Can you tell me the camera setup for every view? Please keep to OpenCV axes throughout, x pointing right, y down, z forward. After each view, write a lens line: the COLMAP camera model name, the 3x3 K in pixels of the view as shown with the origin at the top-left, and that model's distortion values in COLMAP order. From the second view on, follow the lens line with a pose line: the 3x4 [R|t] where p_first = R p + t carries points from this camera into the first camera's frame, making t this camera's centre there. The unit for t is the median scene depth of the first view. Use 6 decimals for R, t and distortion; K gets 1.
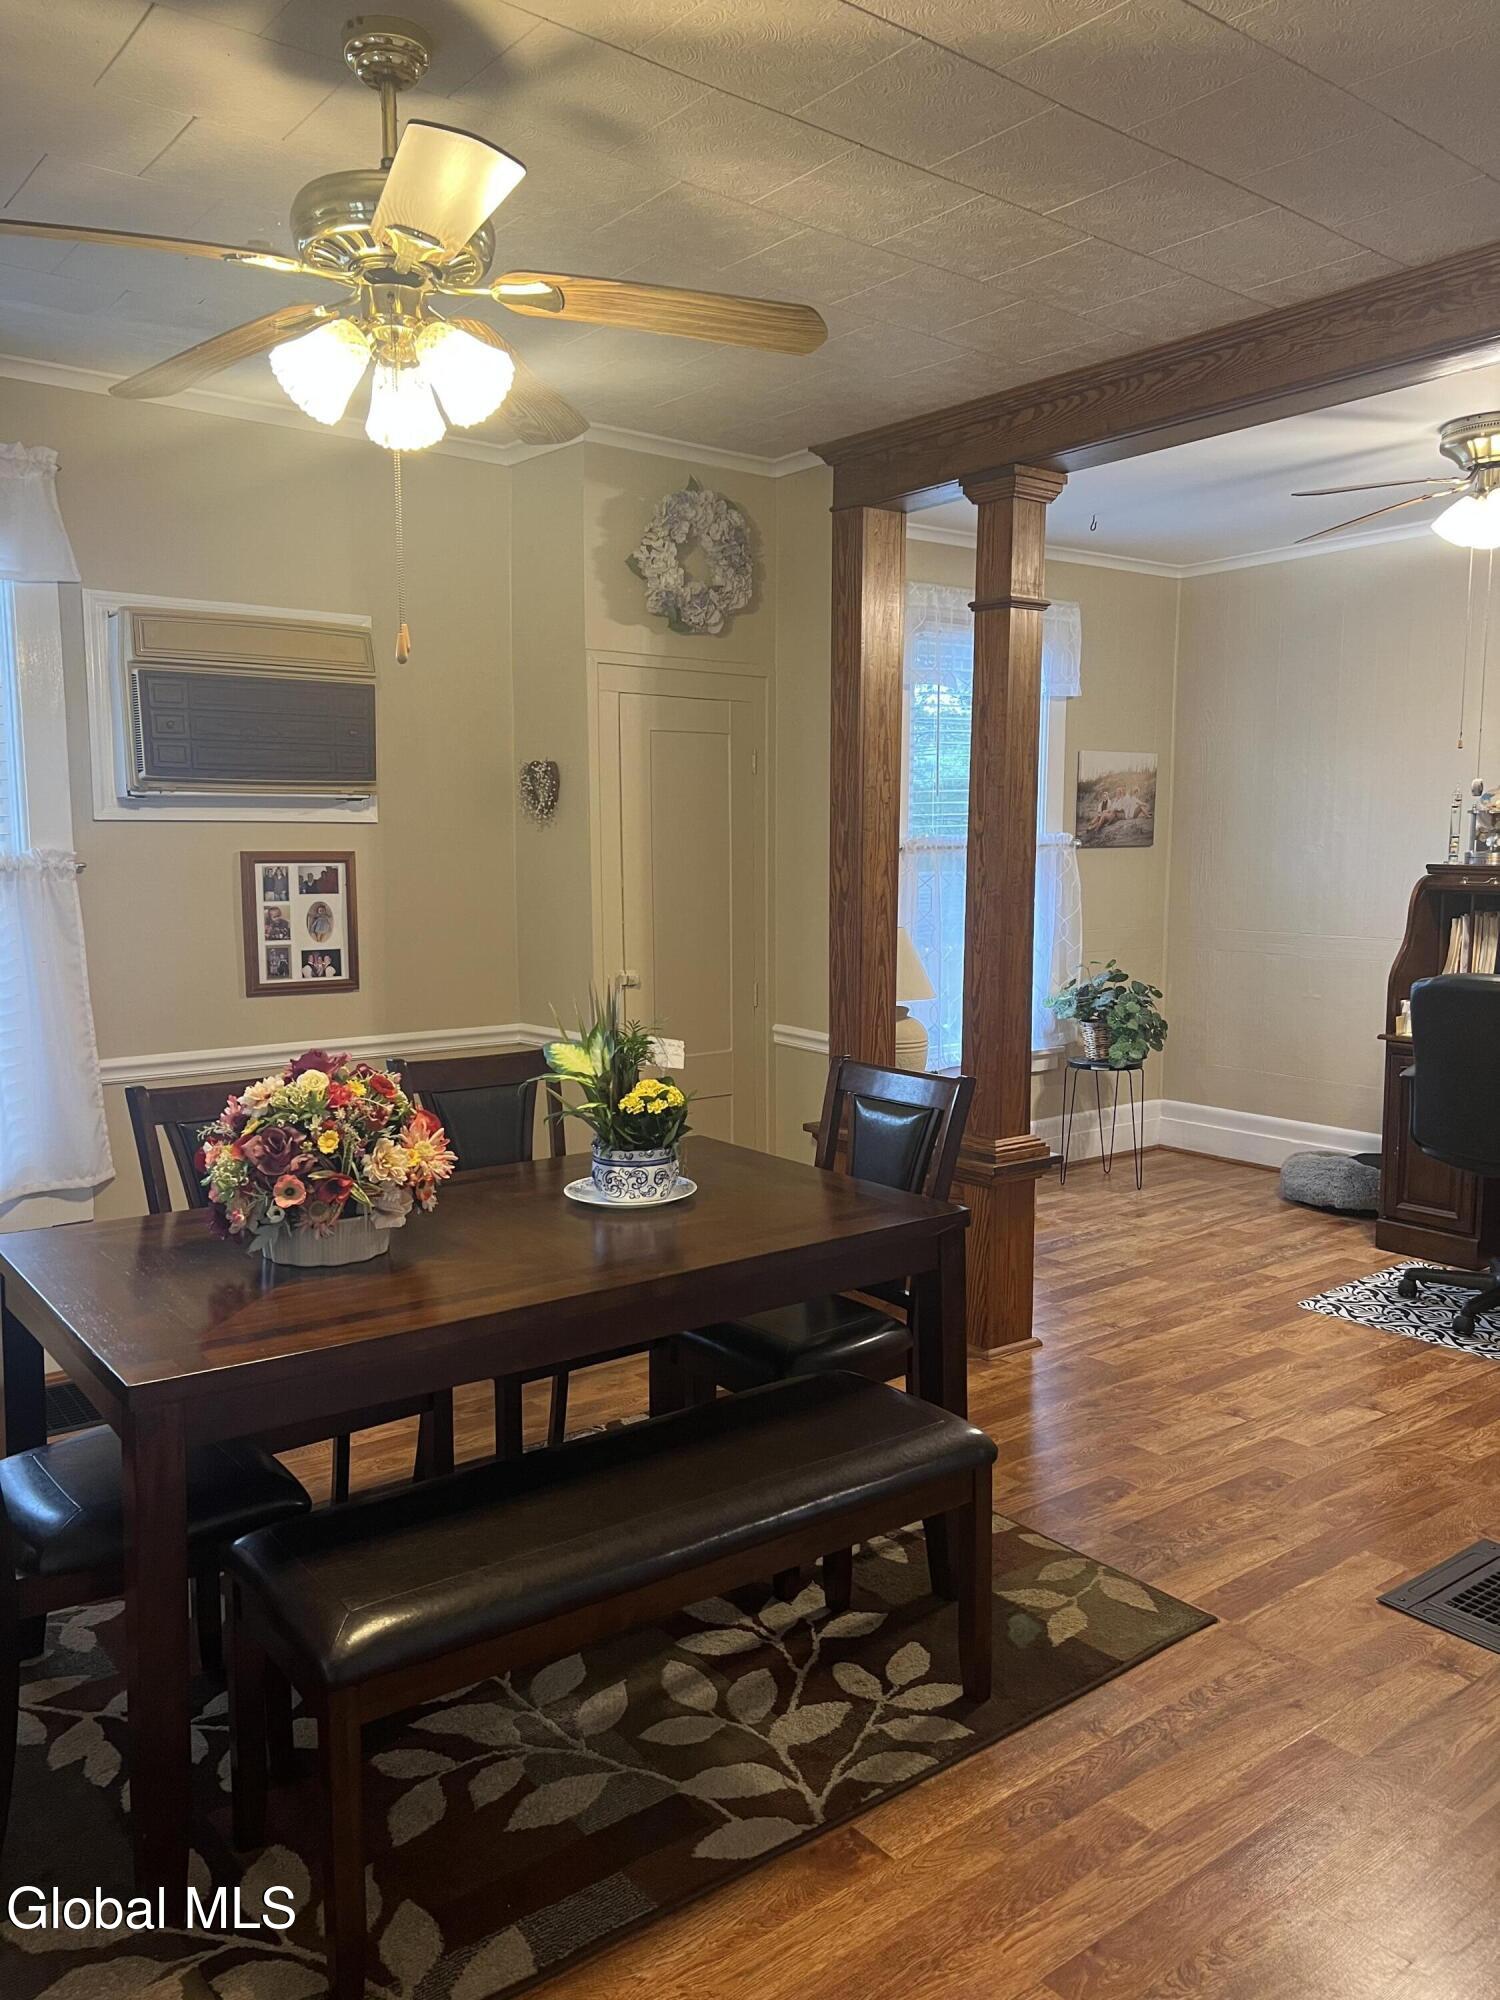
lens RADIAL K [[1492.3, 0, 749.3], [0, 1492.3, 1002.5], [0, 0, 1]] dist [0.056753, -0.065457]
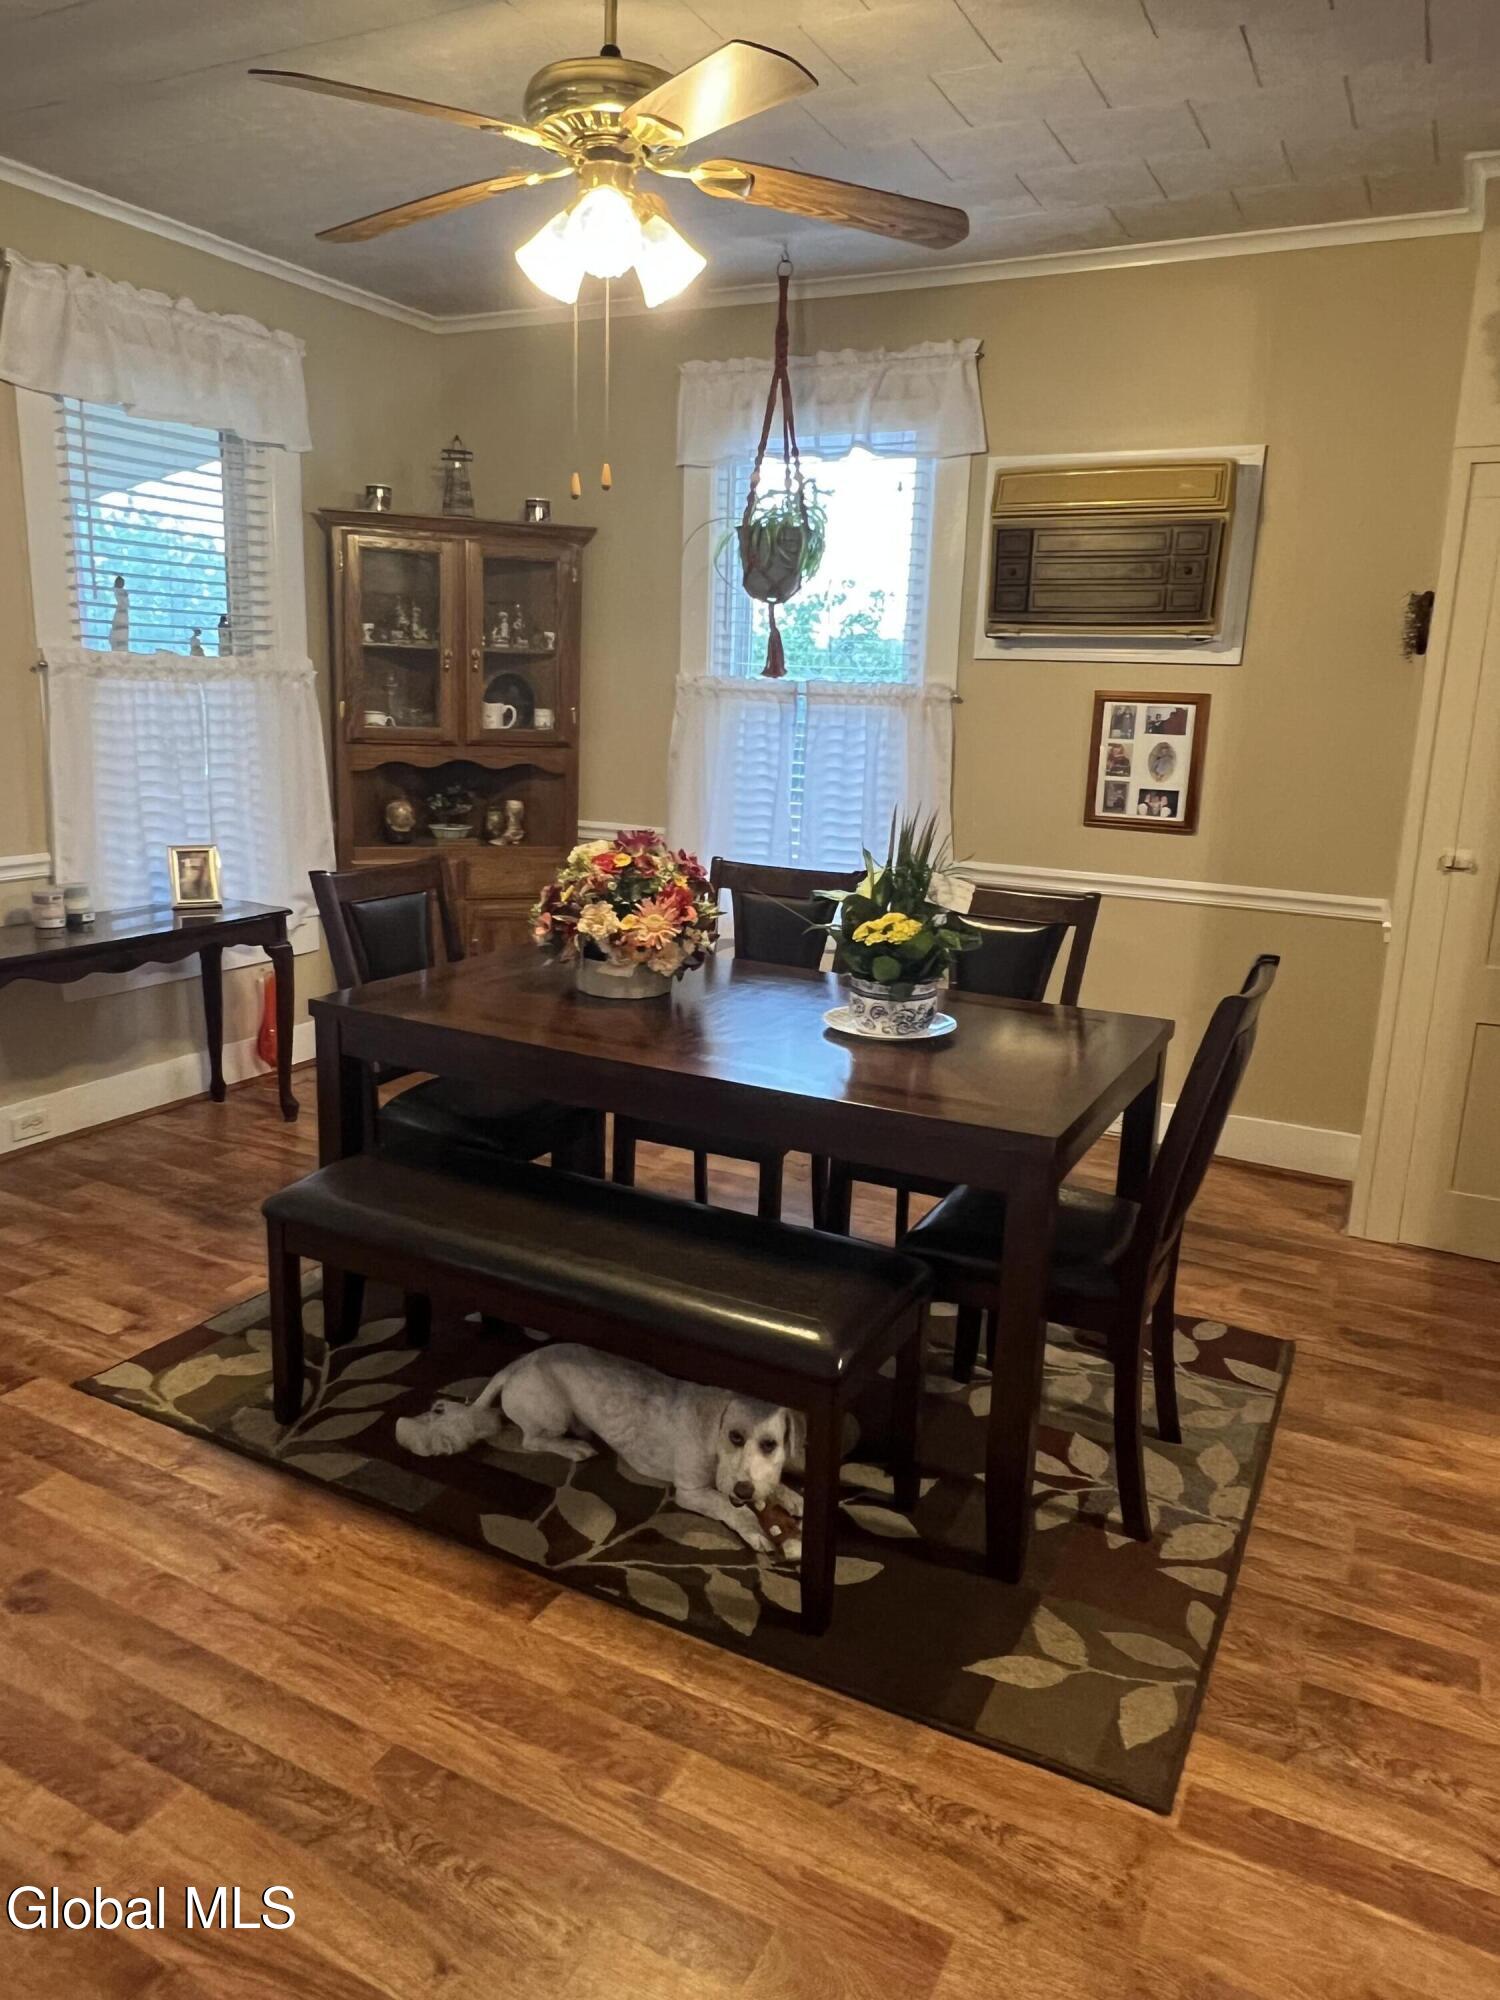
lens RADIAL K [[1344.9, 0, 734.4], [0, 1344.9, 993.3], [0, 0, 1]] dist [-0.008994, 0.000740]
pose [[0.416842, 0.217579, -0.882554, 0.448251], [-0.129545, 0.975238, 0.179243, -0.027128], [0.899700, 0.039614, 0.434707, 0.351828]]
